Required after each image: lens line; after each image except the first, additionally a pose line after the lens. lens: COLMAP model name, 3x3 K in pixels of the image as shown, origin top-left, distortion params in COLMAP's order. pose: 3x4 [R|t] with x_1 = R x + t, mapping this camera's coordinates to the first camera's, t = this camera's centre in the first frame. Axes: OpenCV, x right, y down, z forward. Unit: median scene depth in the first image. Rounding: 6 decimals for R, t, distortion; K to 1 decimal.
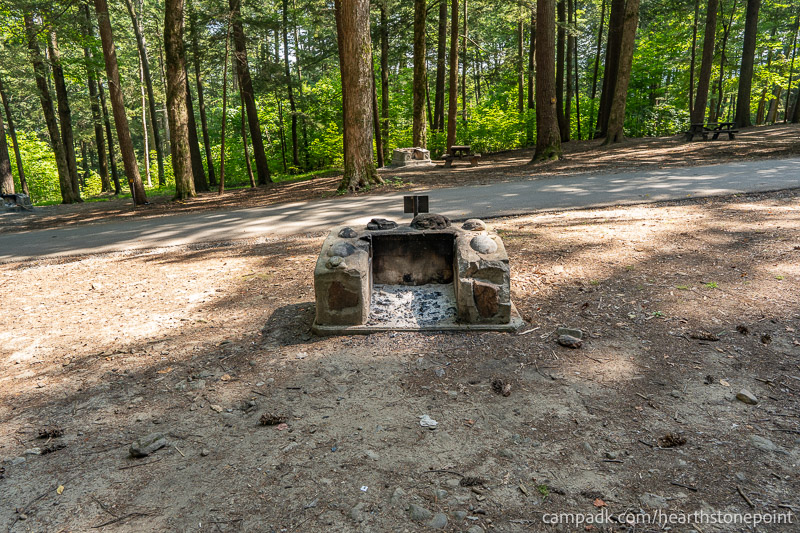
lens RADIAL K [[581.8, 0, 402.7], [0, 581.8, 284.5], [0, 0, 1]] dist [-0.001509, 0.002574]
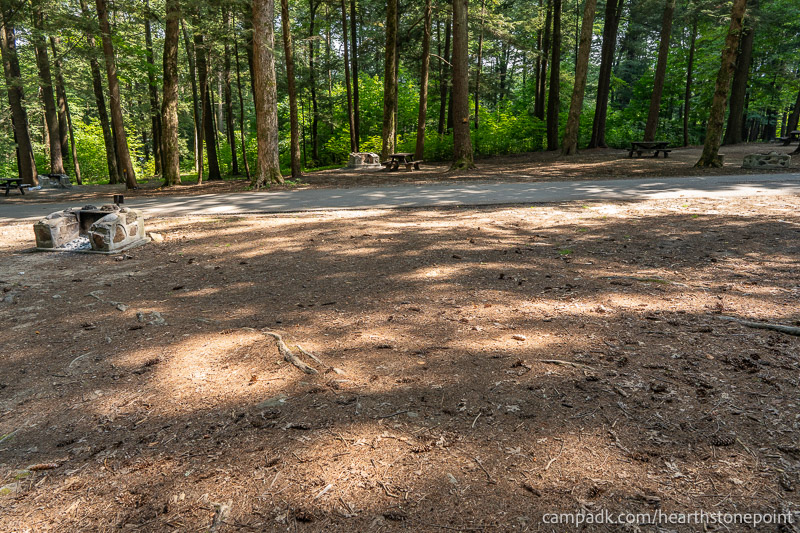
lens RADIAL K [[581.8, 0, 402.7], [0, 581.8, 284.5], [0, 0, 1]] dist [-0.001509, 0.002574]
pose [[0.990772, 0.072383, -0.114596, 0.251232], [-0.071115, 0.997354, 0.015122, 0.012154], [0.115387, -0.006833, 0.993297, -0.187167]]
